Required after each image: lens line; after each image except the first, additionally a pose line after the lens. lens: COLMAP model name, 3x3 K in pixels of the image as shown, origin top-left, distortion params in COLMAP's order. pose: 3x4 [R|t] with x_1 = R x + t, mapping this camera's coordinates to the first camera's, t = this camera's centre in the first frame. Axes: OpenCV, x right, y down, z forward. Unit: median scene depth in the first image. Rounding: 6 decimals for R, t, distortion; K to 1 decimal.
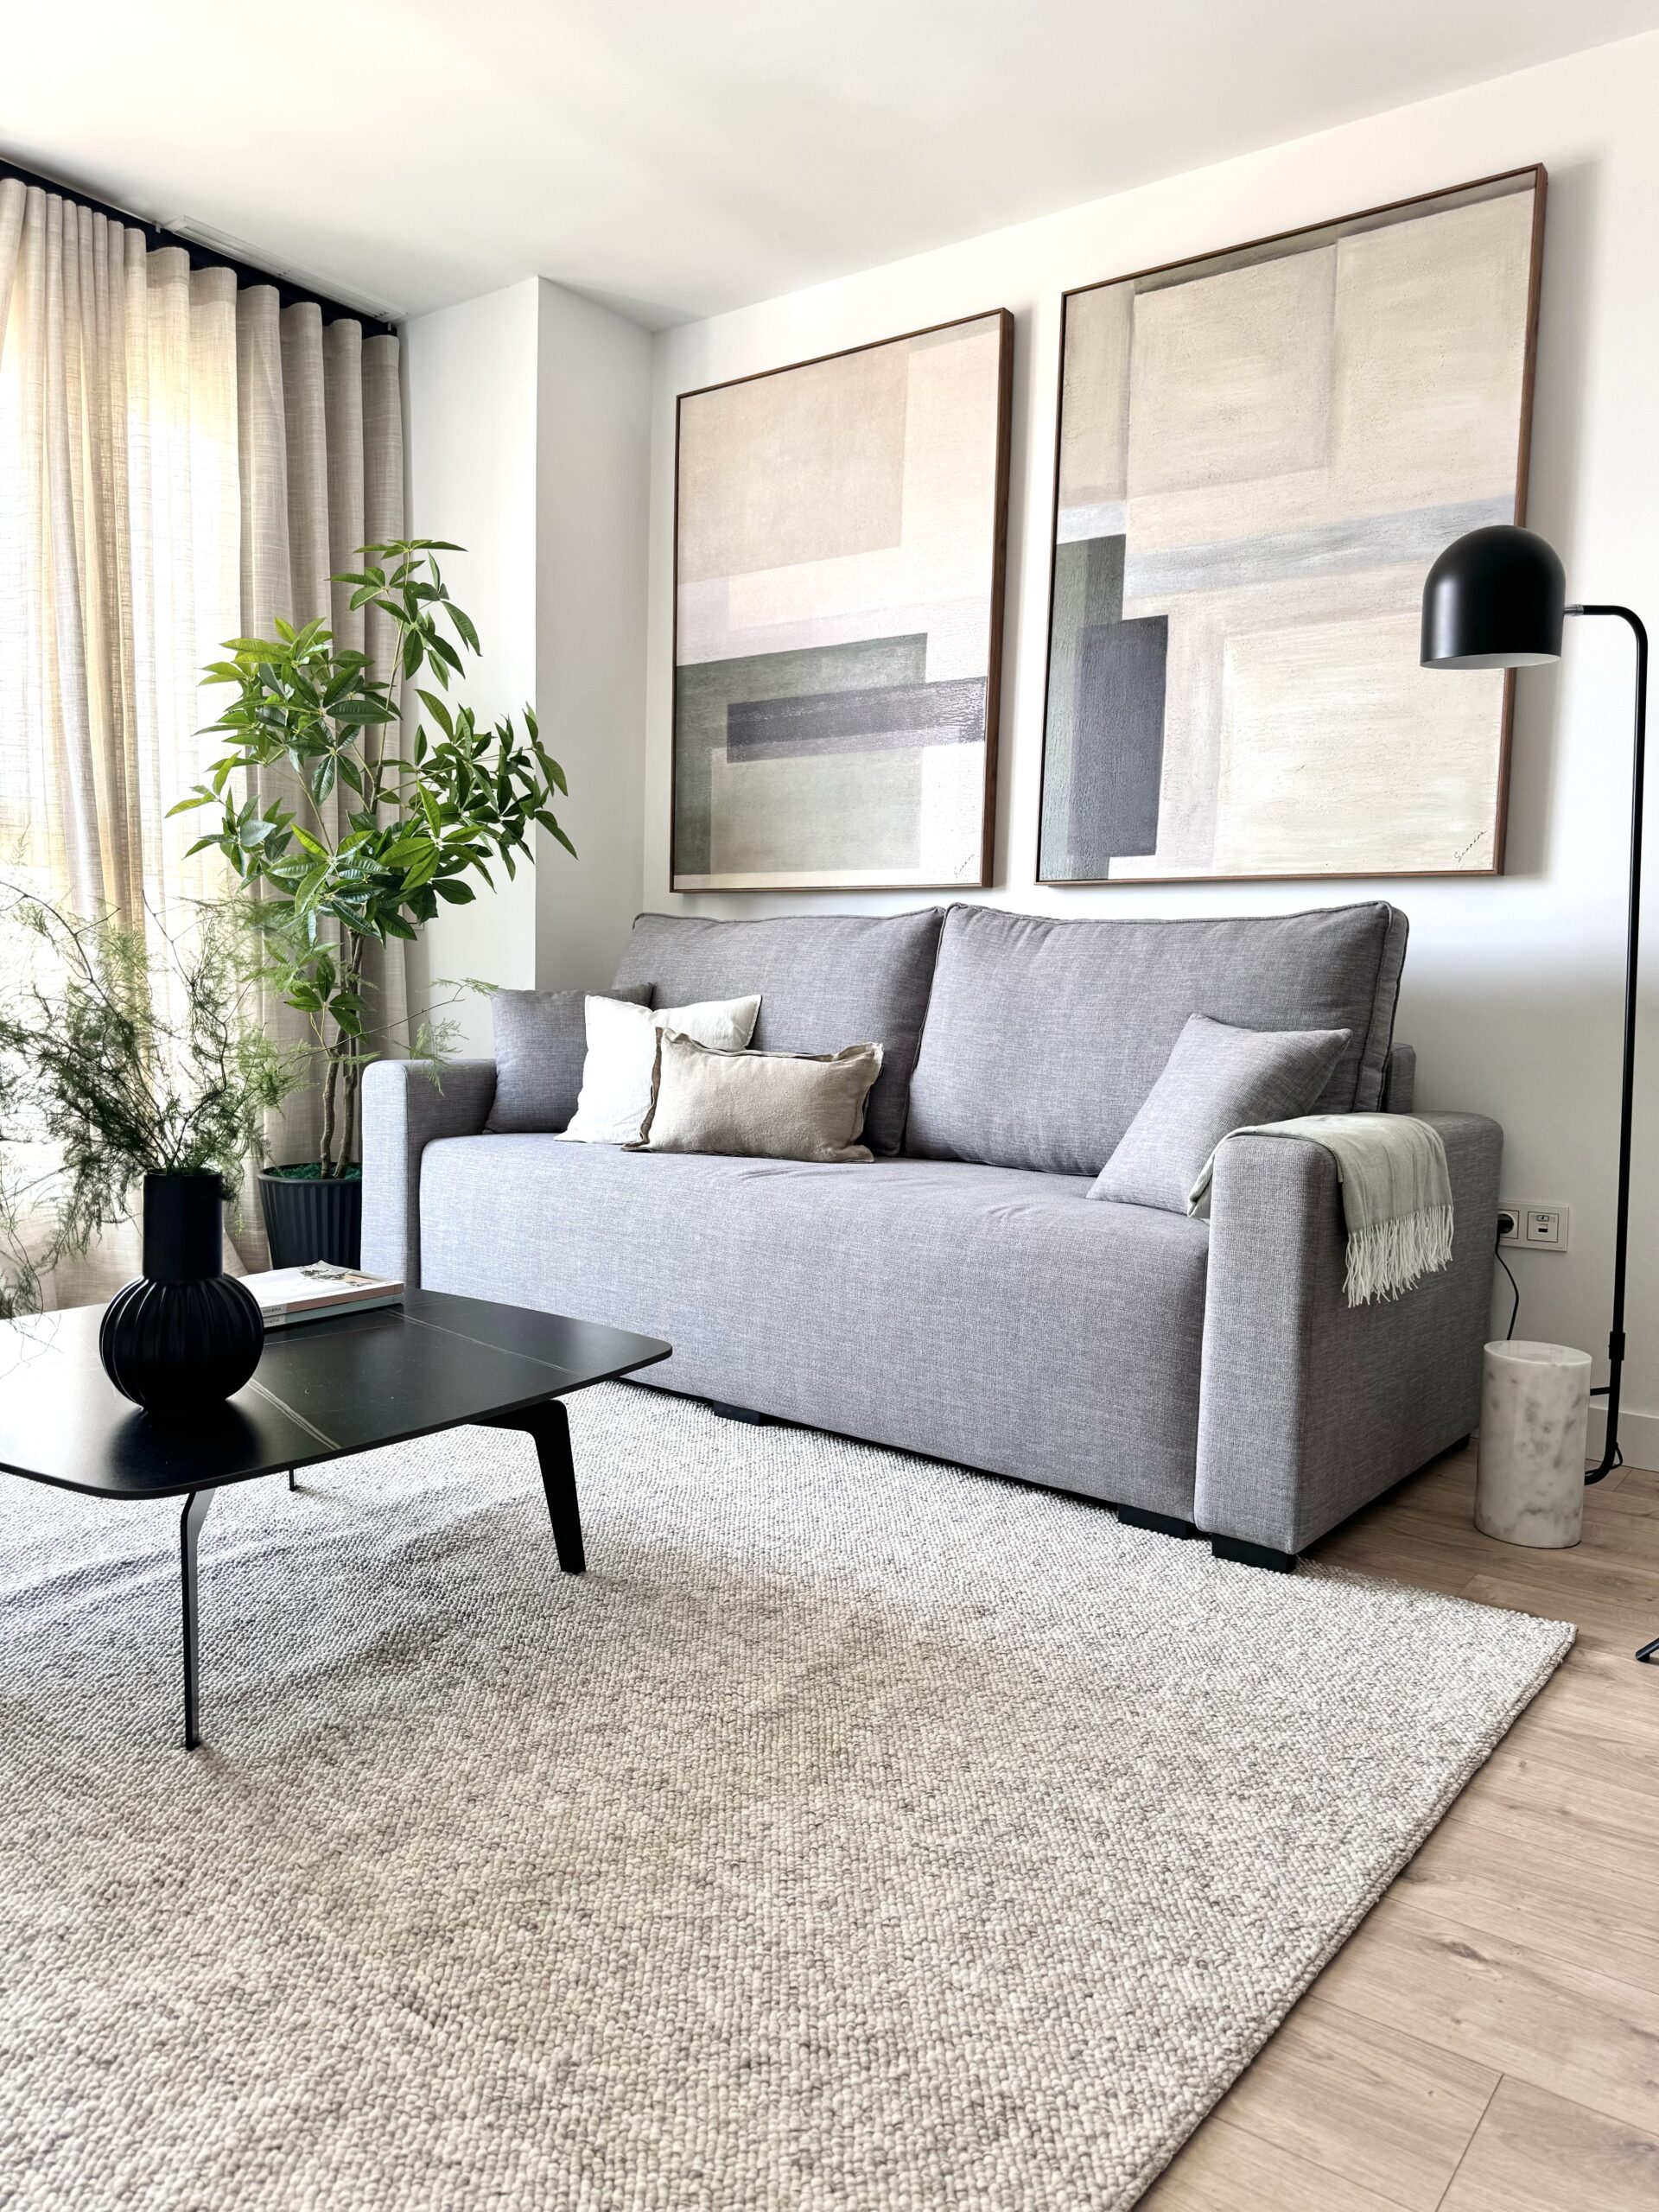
lens RADIAL K [[1655.8, 0, 829.5], [0, 1655.8, 1106.0], [0, 0, 1]] dist [0.034120, -0.000318]
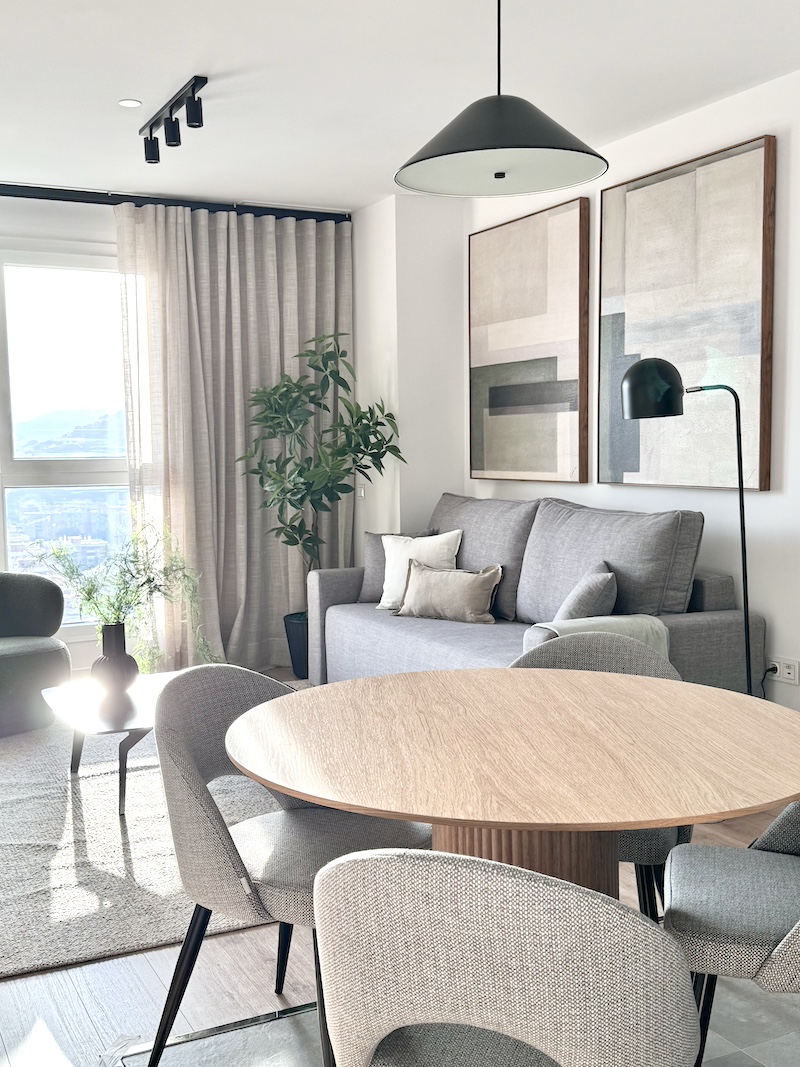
lens RADIAL K [[1089.6, 0, 400.0], [0, 1089.6, 533.5], [0, 0, 1]] dist [-0.009281, 0.771244]
pose [[0.911152, -0.006329, -0.412021, 0.451052], [0.005856, 0.999980, -0.002411, -0.072565], [0.412028, -0.000216, 0.911171, -0.295742]]
